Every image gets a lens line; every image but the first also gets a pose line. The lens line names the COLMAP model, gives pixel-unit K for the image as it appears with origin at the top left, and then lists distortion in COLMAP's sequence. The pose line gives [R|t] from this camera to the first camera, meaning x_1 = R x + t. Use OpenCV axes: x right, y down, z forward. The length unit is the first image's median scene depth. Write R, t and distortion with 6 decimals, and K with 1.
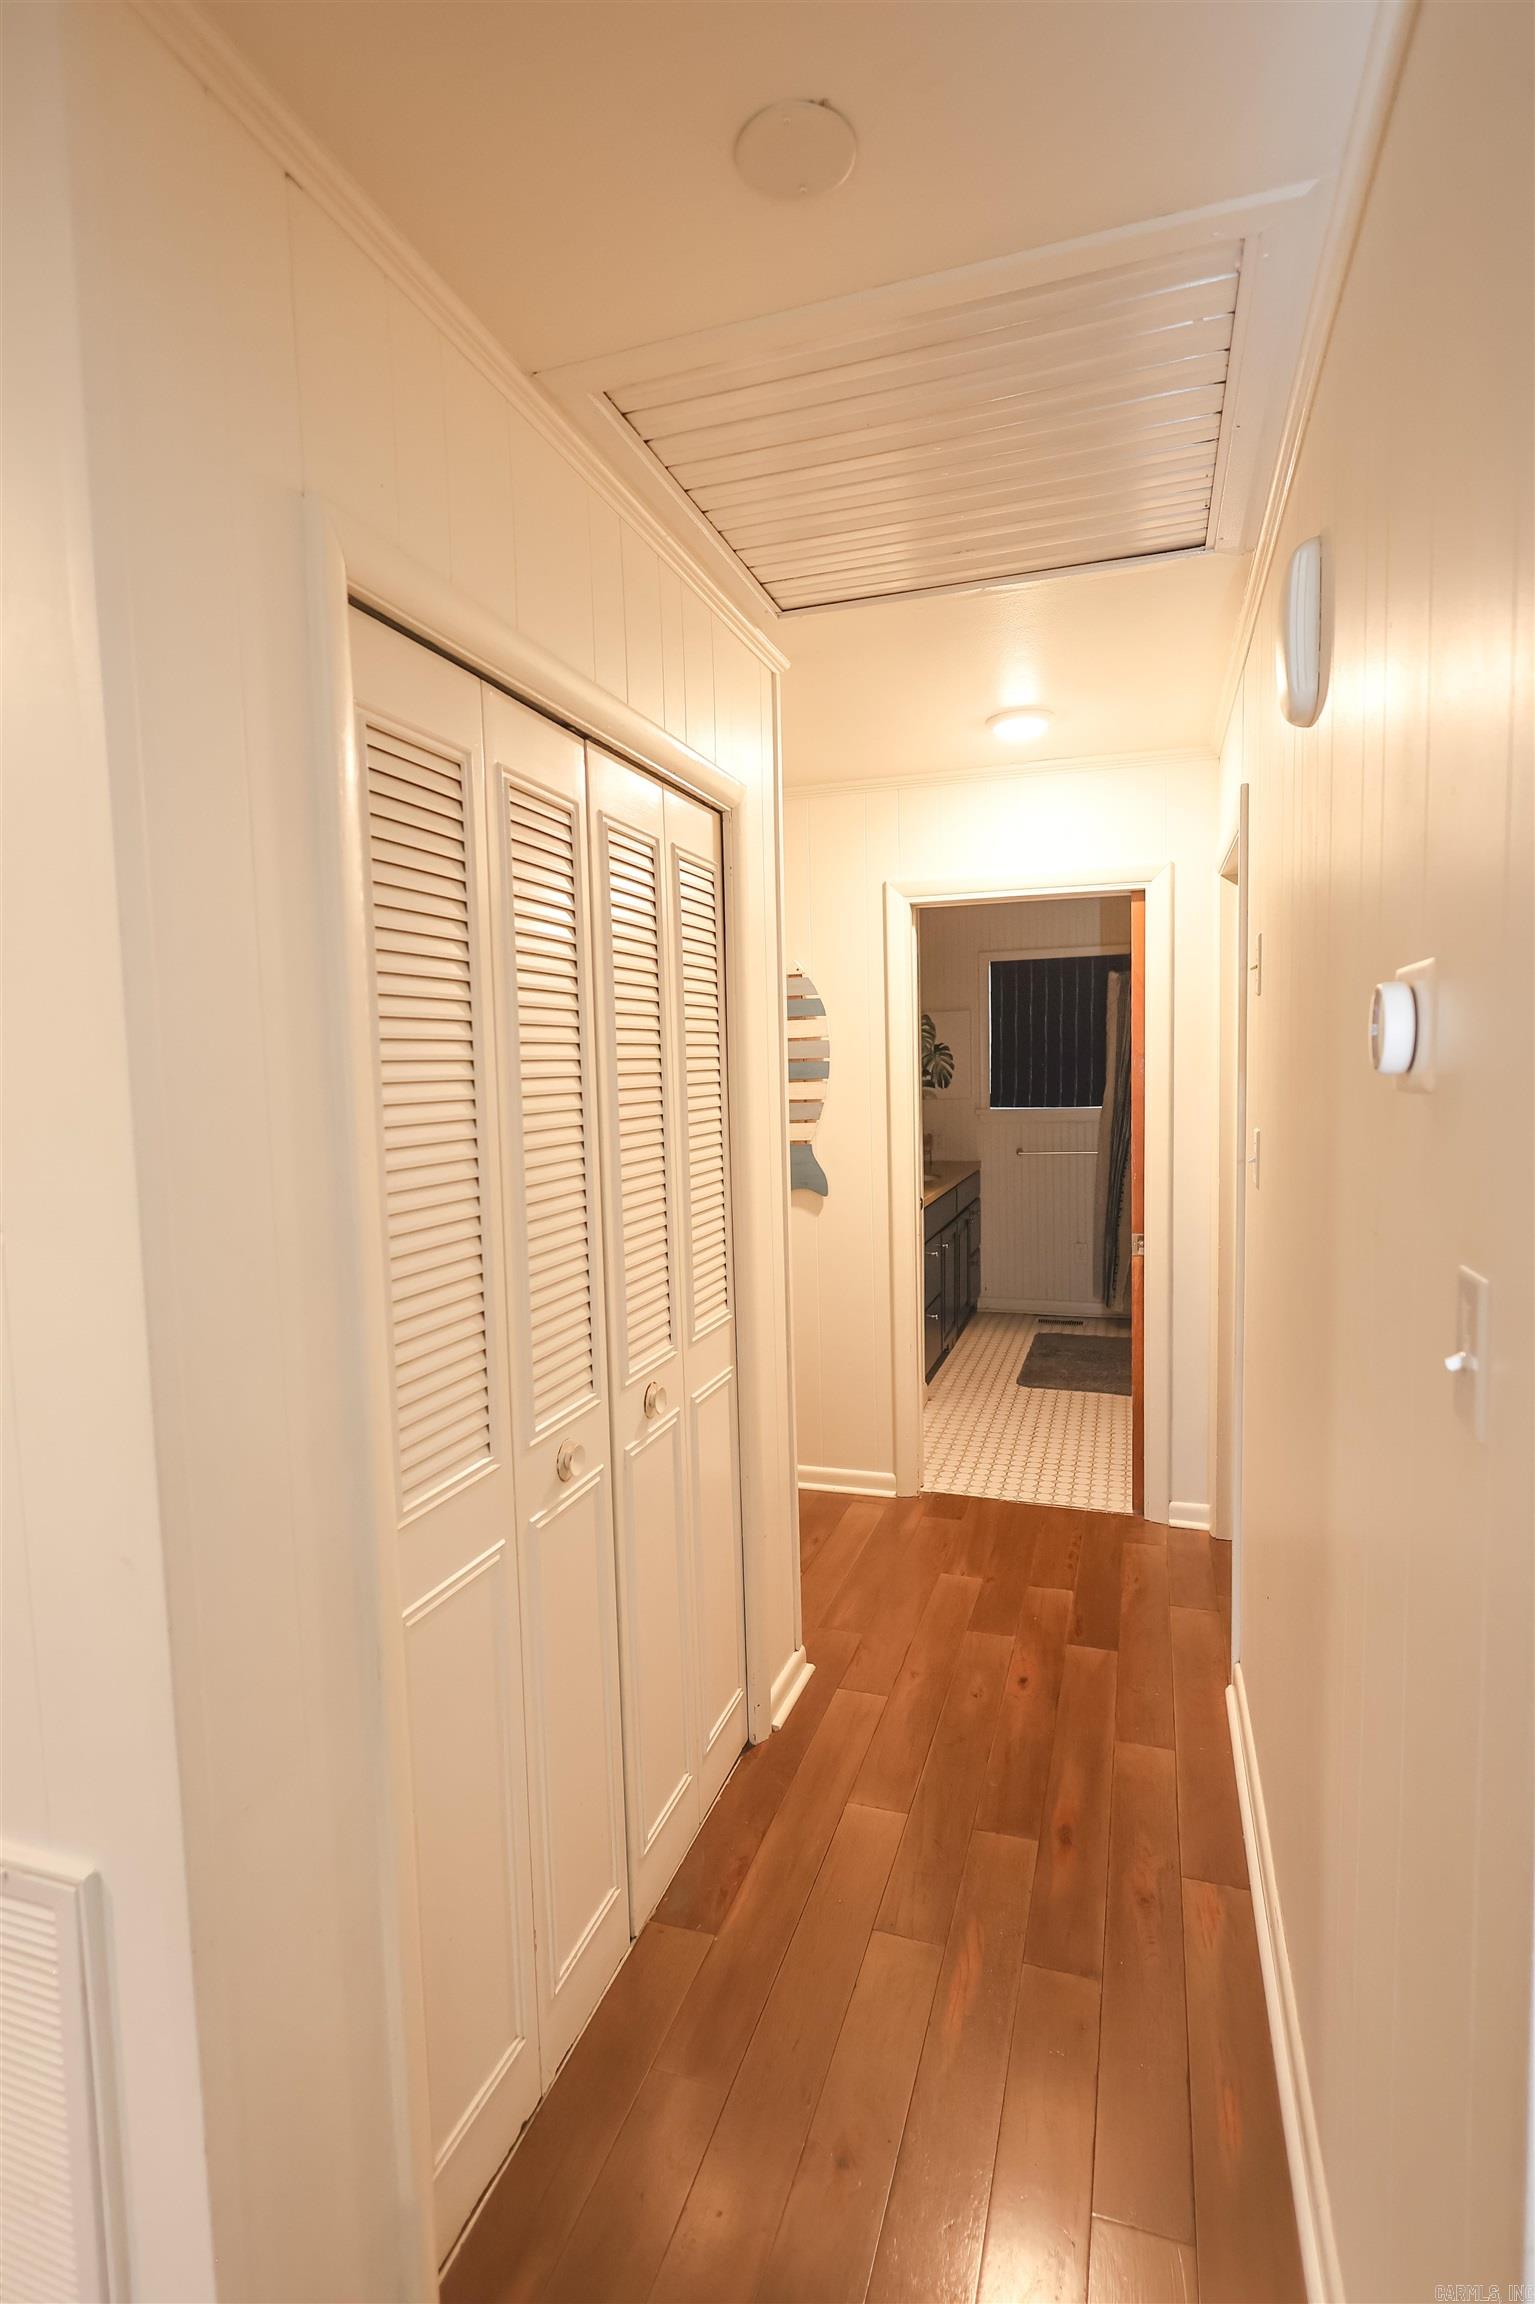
lens RADIAL K [[1094.3, 0, 767.5], [0, 1094.3, 1152.0], [0, 0, 1]] dist [-0.000352, -0.000149]
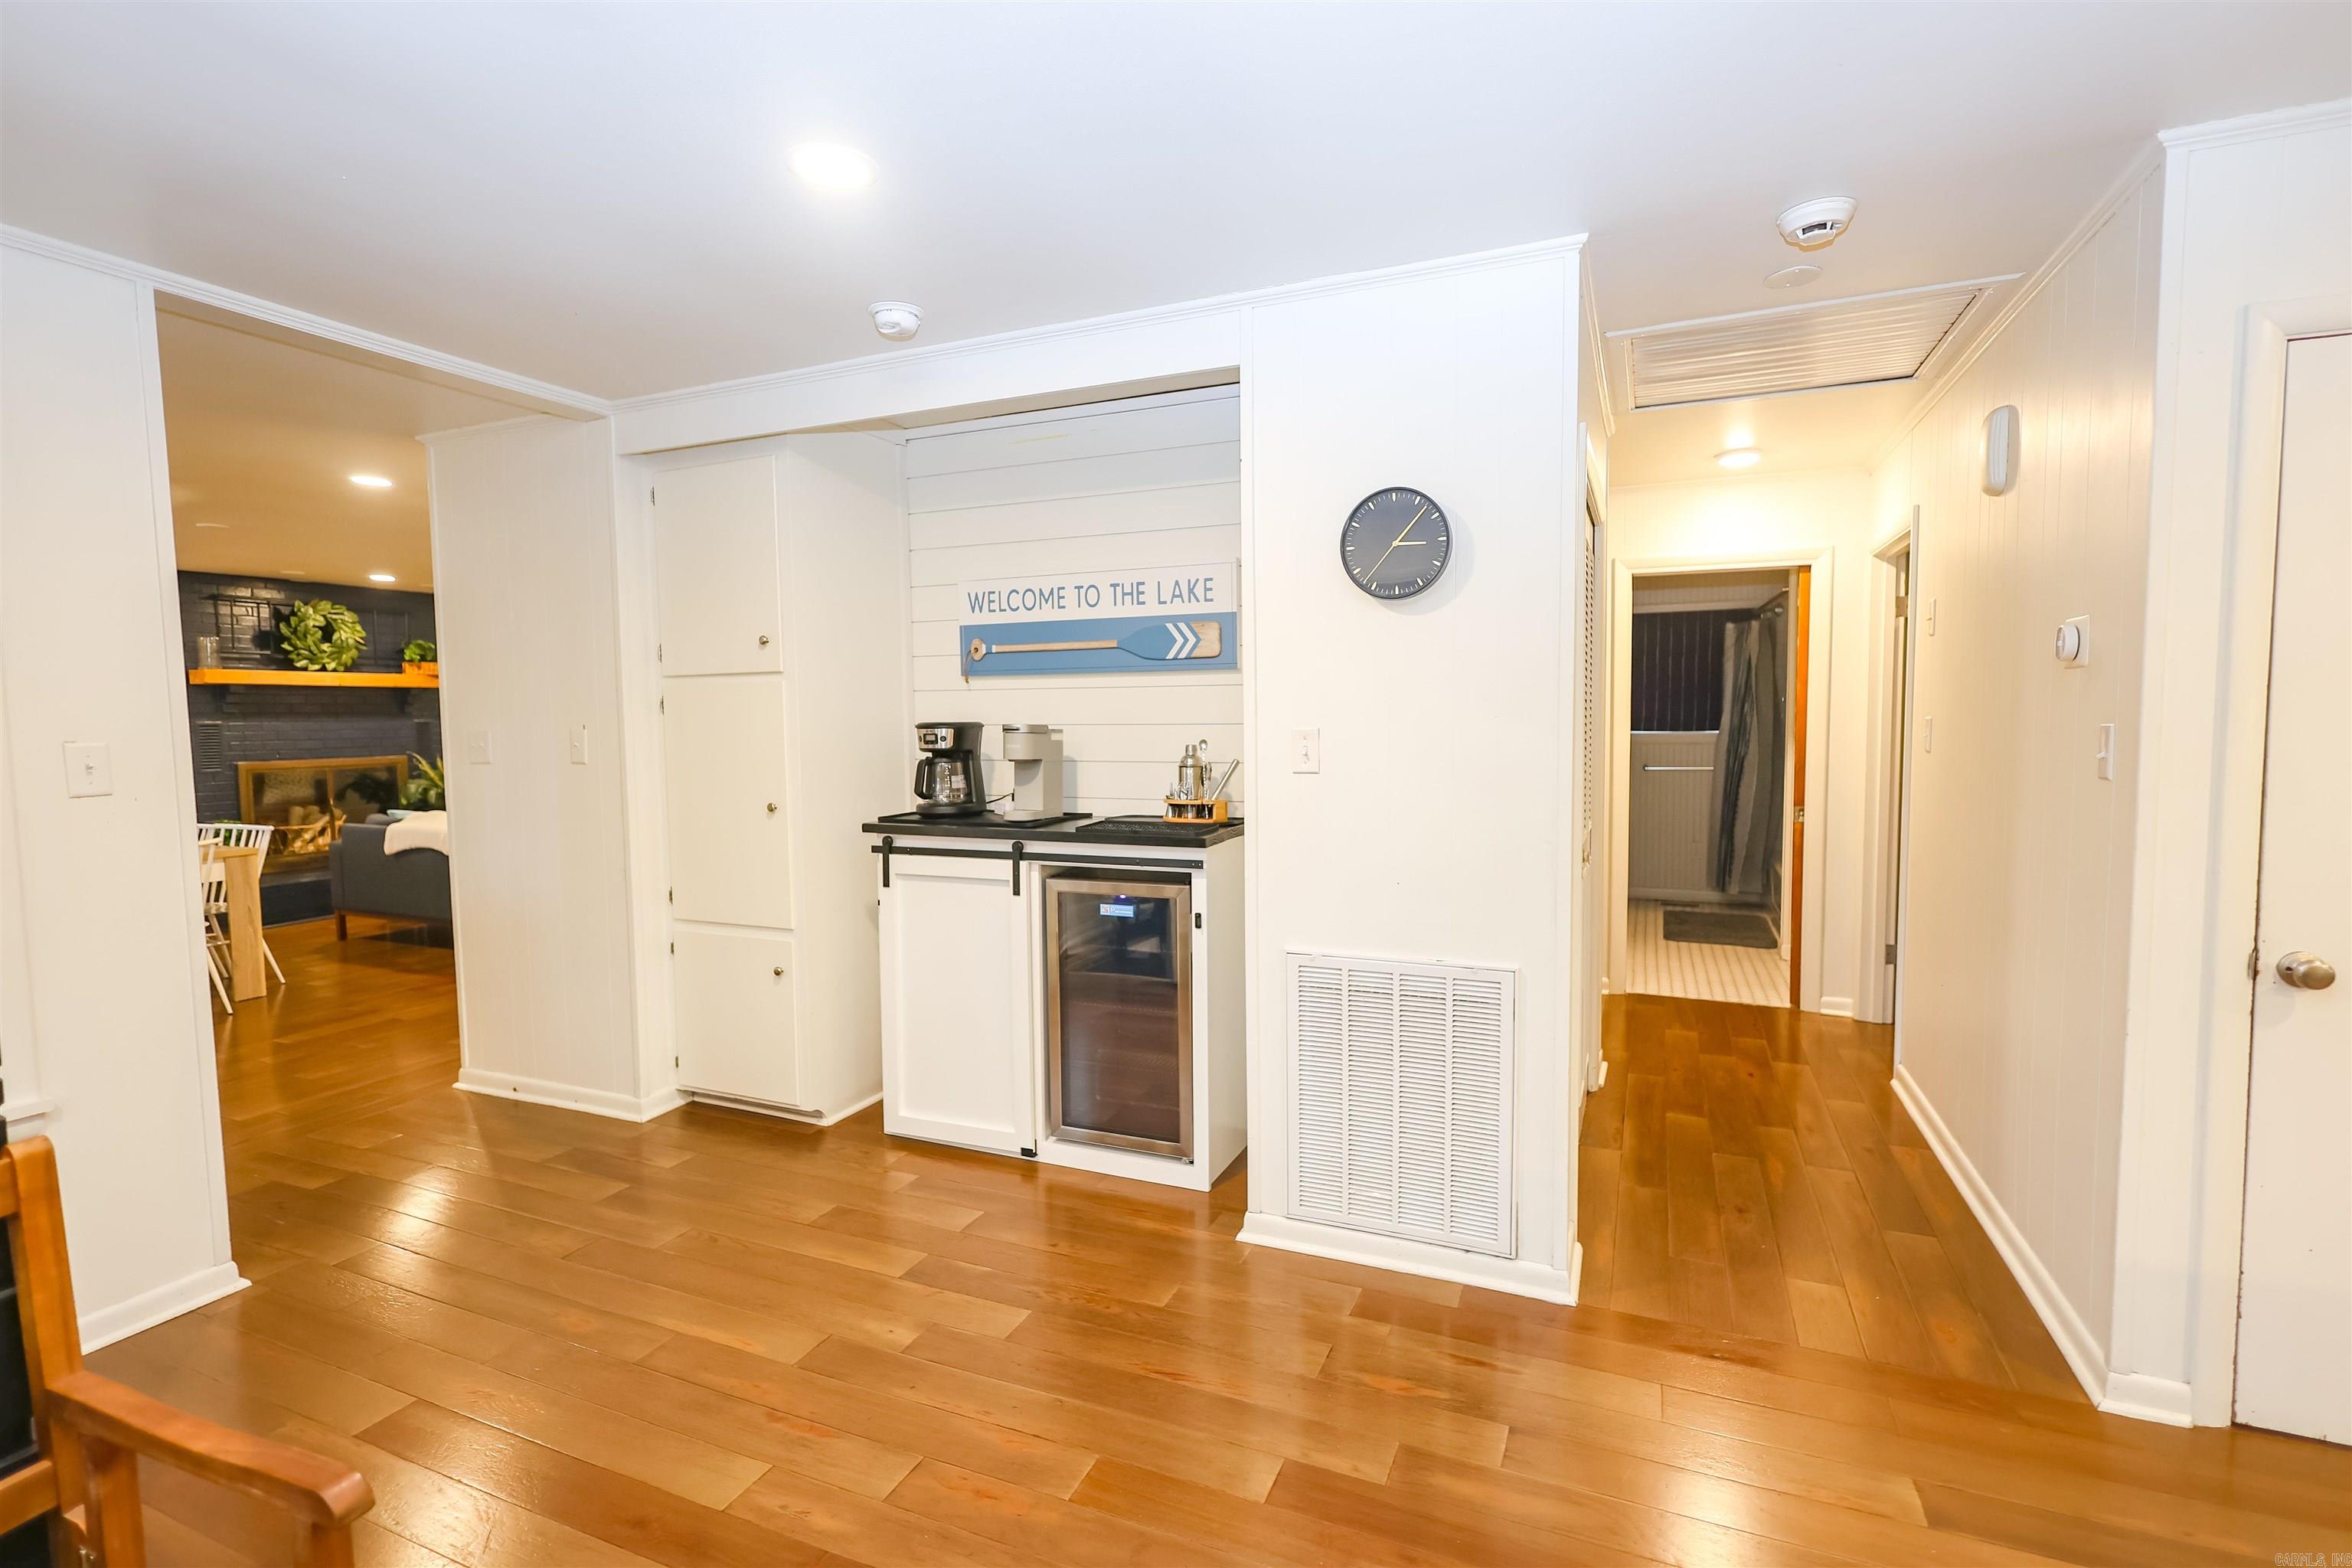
lens RADIAL K [[1132.1, 0, 1133.2], [0, 1132.1, 796.8], [0, 0, 1]] dist [0.023141, 0.000095]
pose [[0.996690, 0.019123, -0.079013, -0.384504], [-0.019449, 0.999805, -0.003350, 0.078189], [0.078934, 0.004875, 0.996868, -0.513602]]
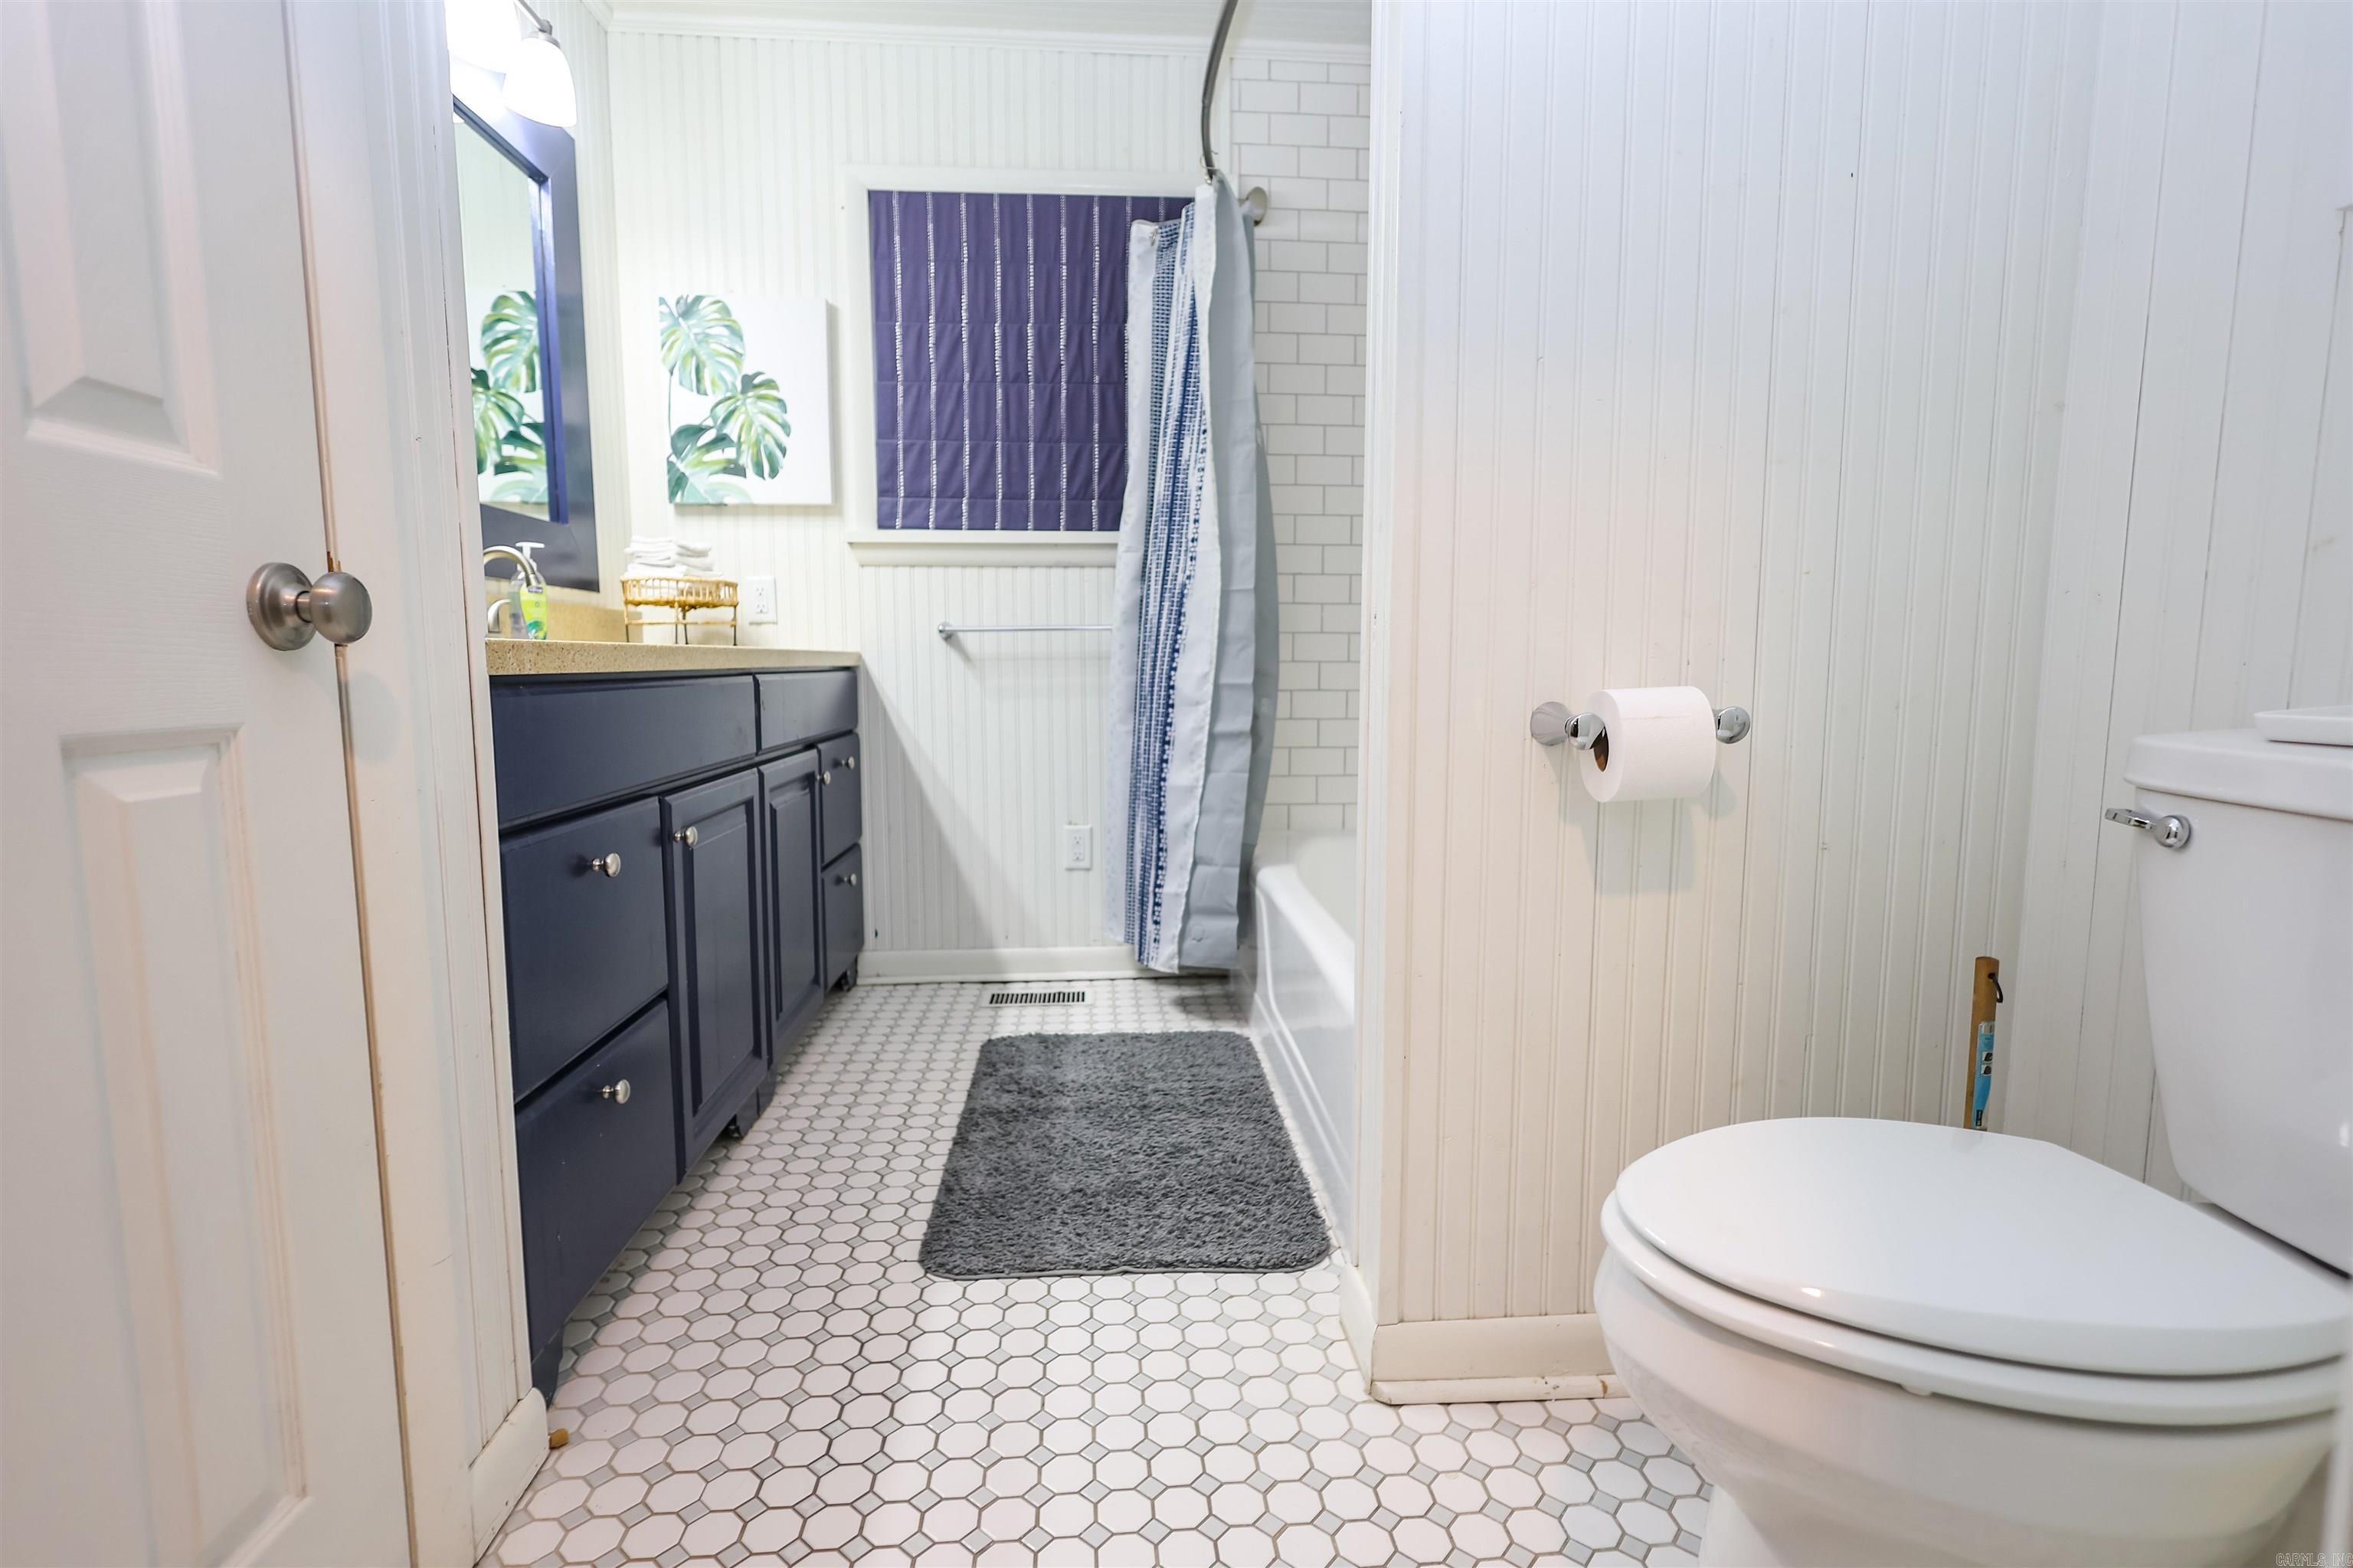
lens RADIAL K [[1117.7, 0, 1176.5], [0, 1117.7, 784.0], [0, 0, 1]] dist [-0.000352, -0.000149]
pose [[0.918421, -0.018058, 0.395191, 0.219203], [0.007176, 0.999554, 0.028997, 0.083643], [-0.395538, -0.023796, 0.918141, 0.869984]]
